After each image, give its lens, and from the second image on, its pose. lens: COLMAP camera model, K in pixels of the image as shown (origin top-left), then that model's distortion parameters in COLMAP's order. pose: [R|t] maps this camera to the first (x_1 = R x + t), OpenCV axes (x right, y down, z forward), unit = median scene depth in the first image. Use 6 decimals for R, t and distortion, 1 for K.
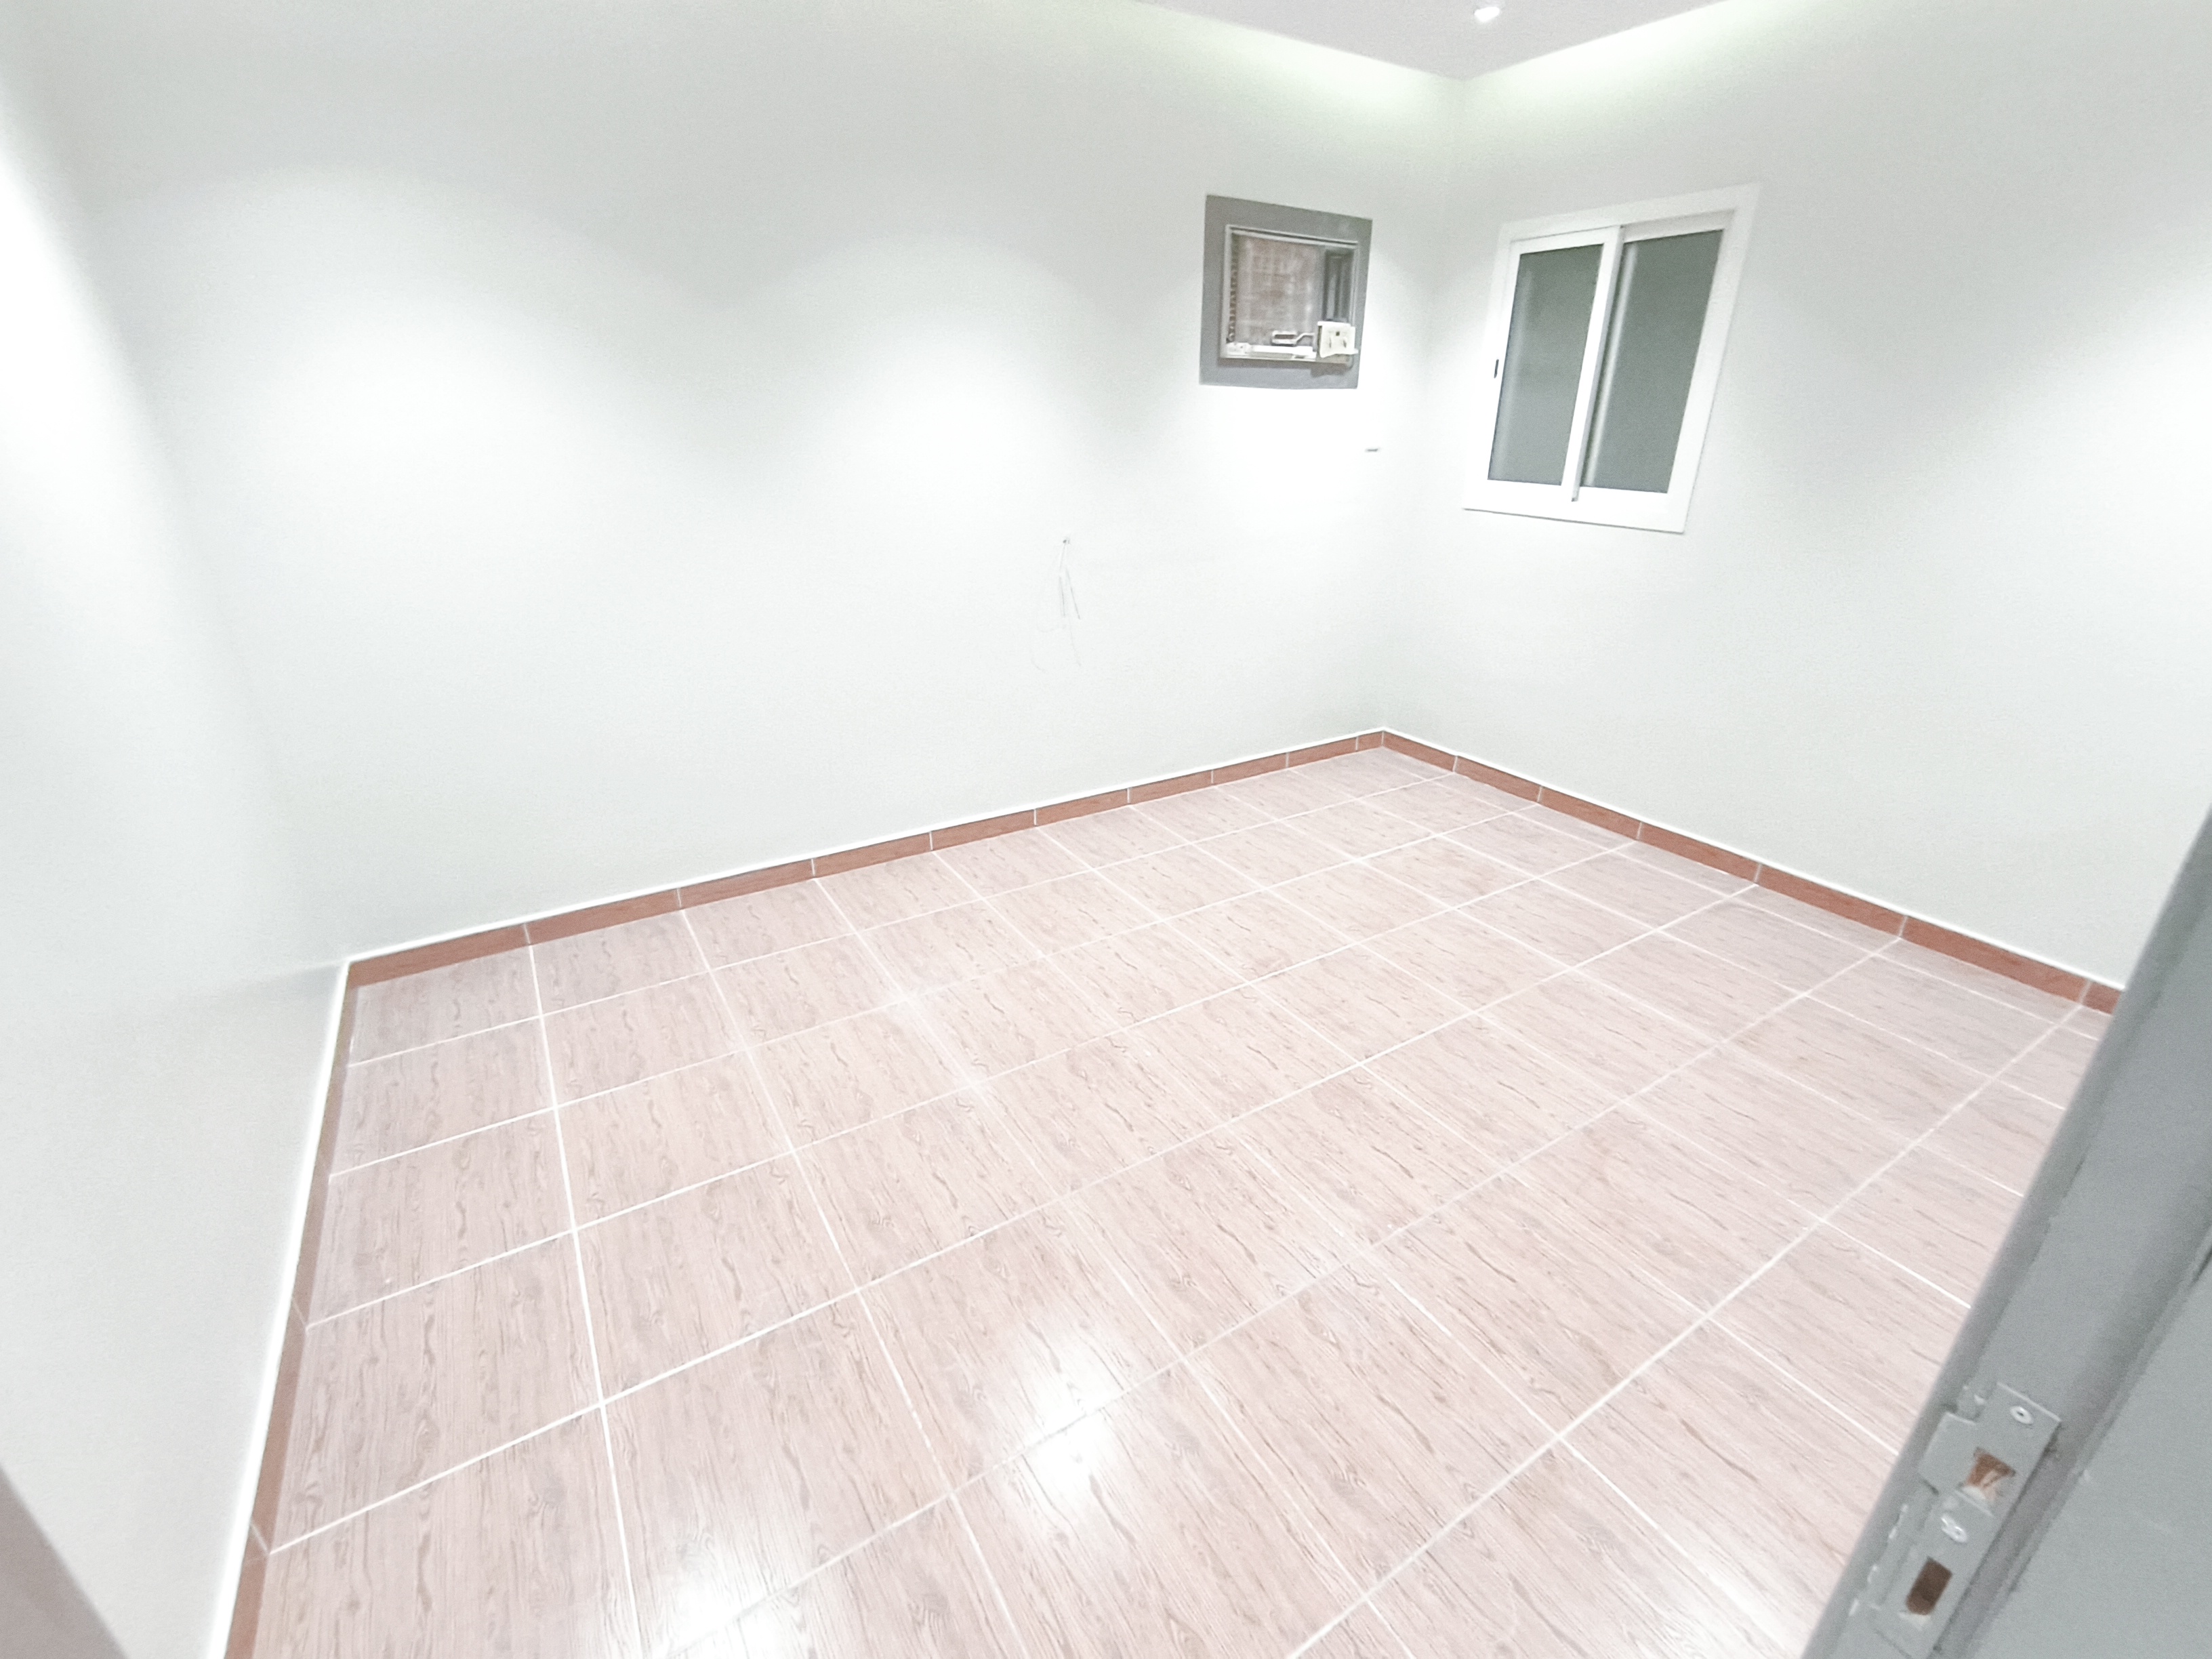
lens RADIAL K [[985.4, 0, 1129.8], [0, 985.4, 881.2], [0, 0, 1]] dist [-0.014596, 0.001135]
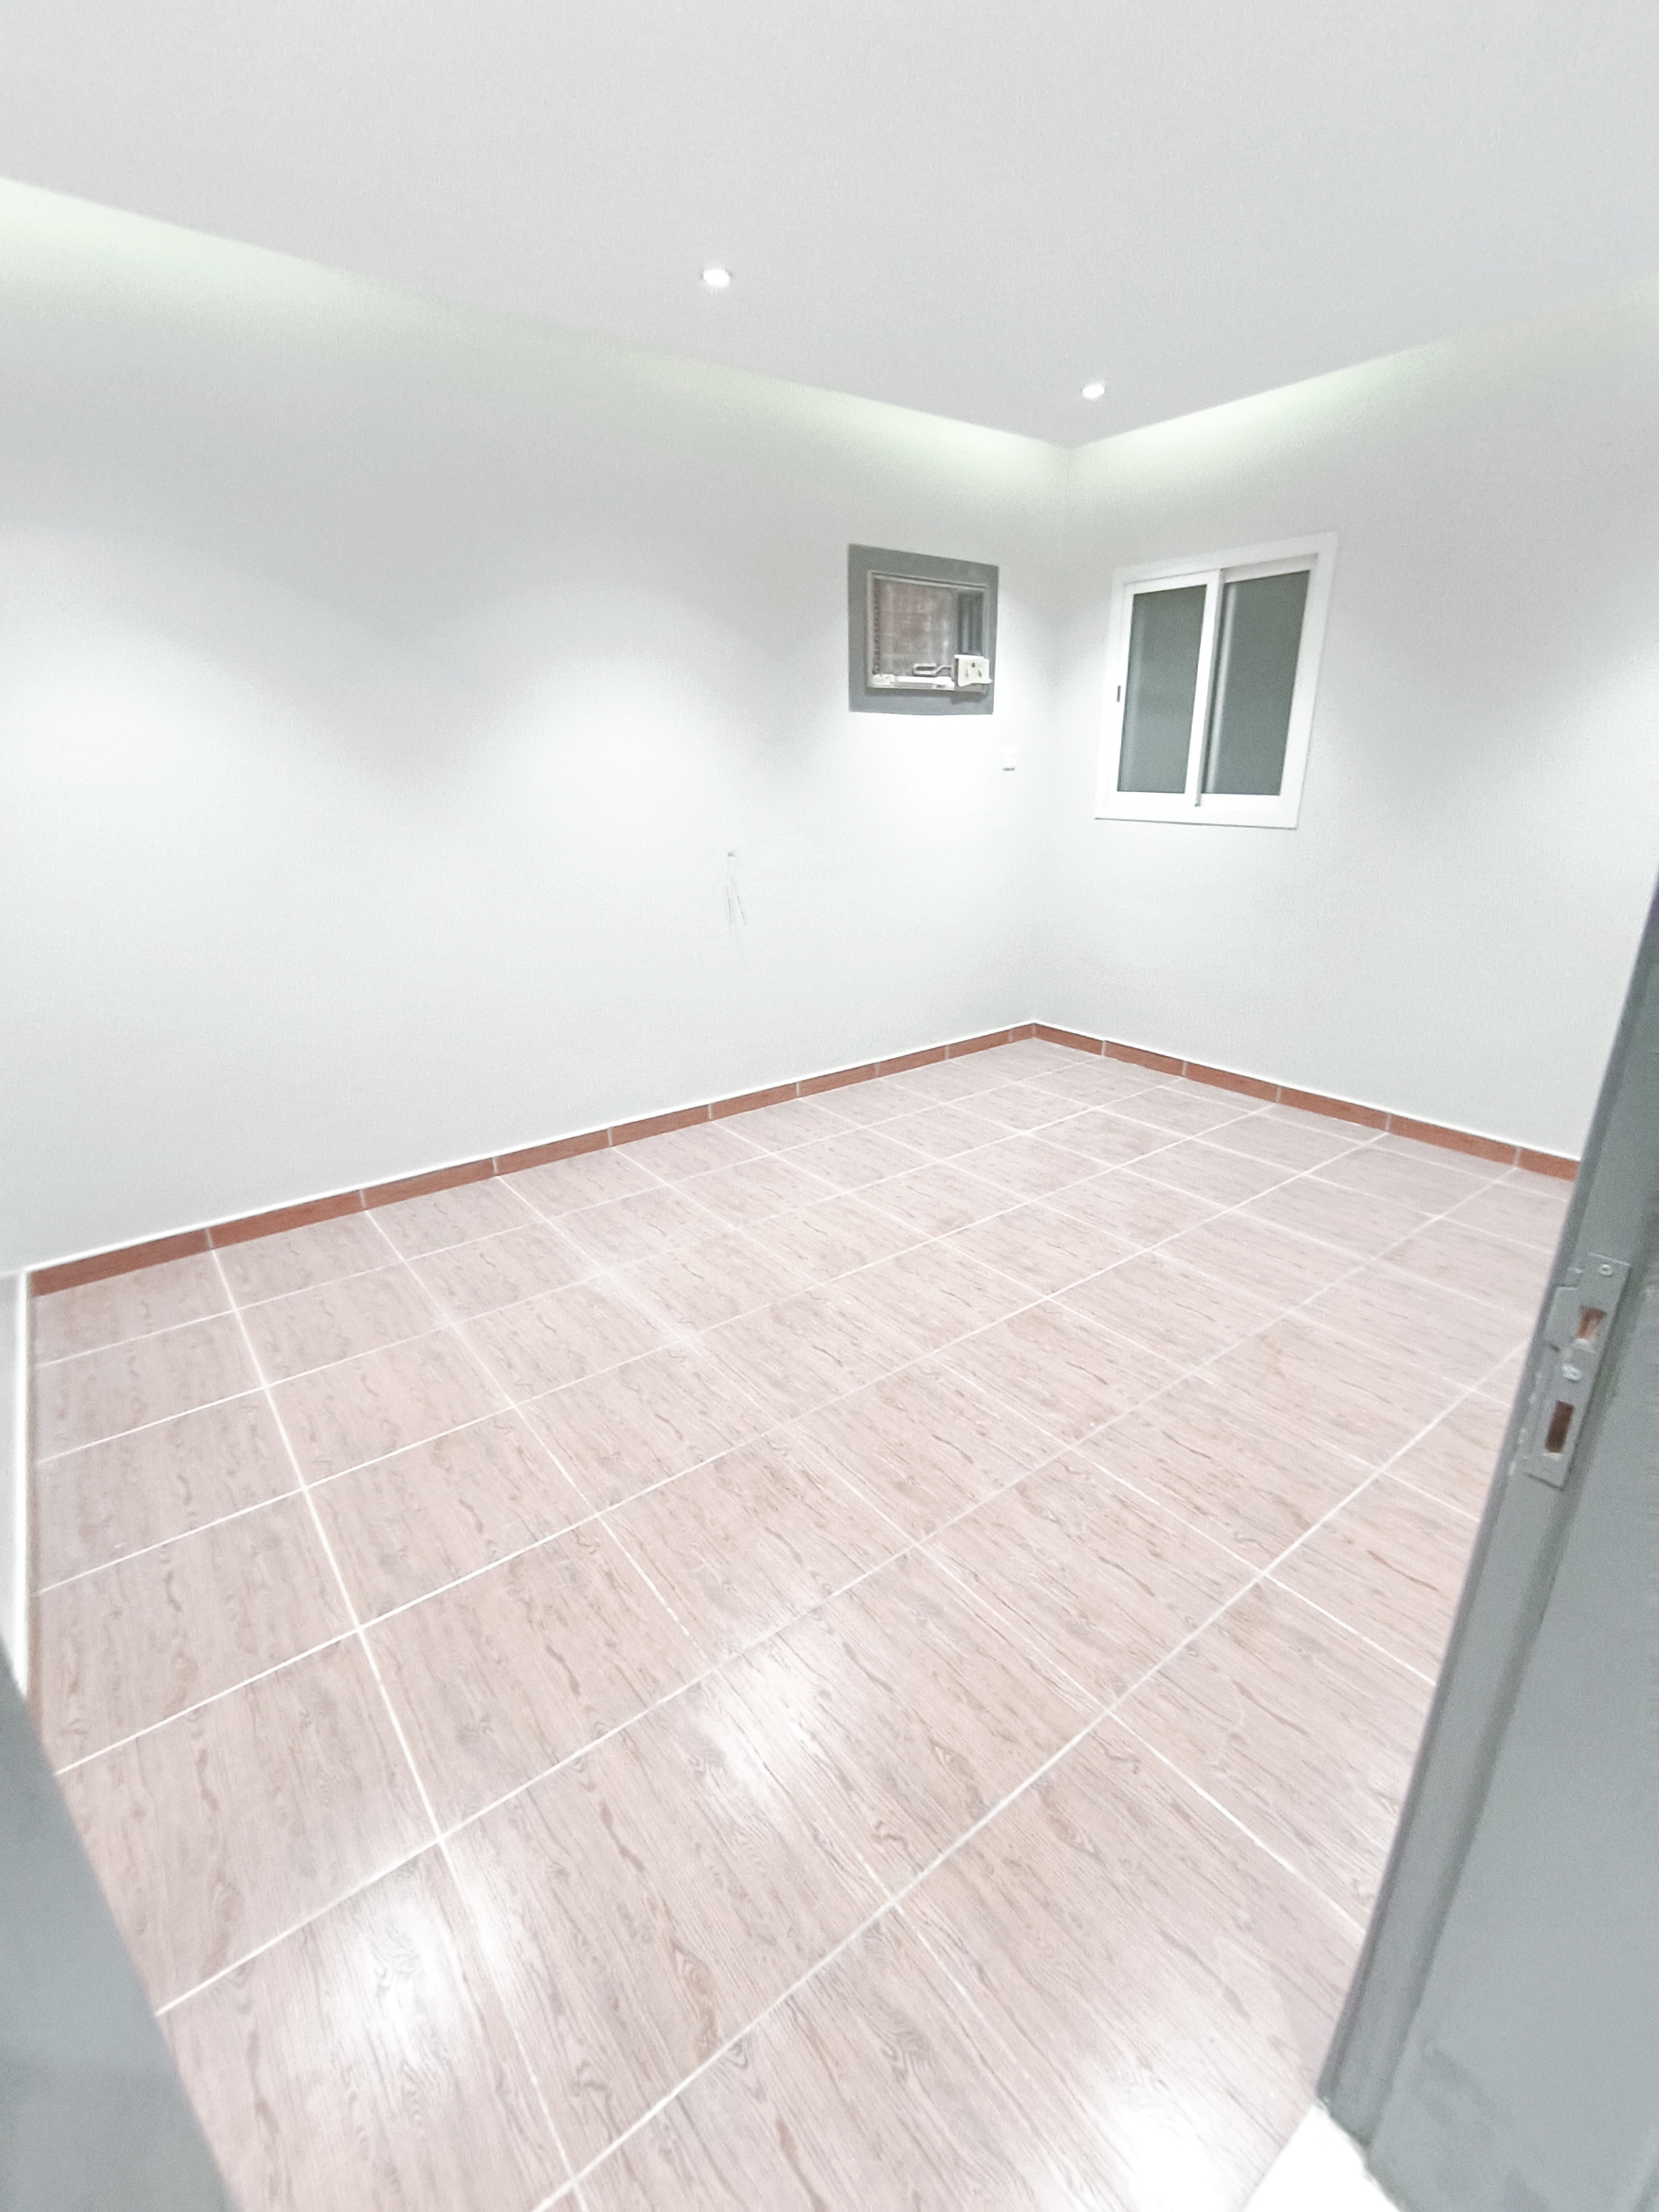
lens RADIAL K [[985.4, 0, 827.6], [0, 985.4, 1116.4], [0, 0, 1]] dist [-0.014596, 0.001135]
pose [[0.997925, -0.032301, 0.055707, -0.079324], [0.037189, 0.995331, -0.089064, 0.097961], [-0.052570, 0.090951, 0.994467, -0.103182]]
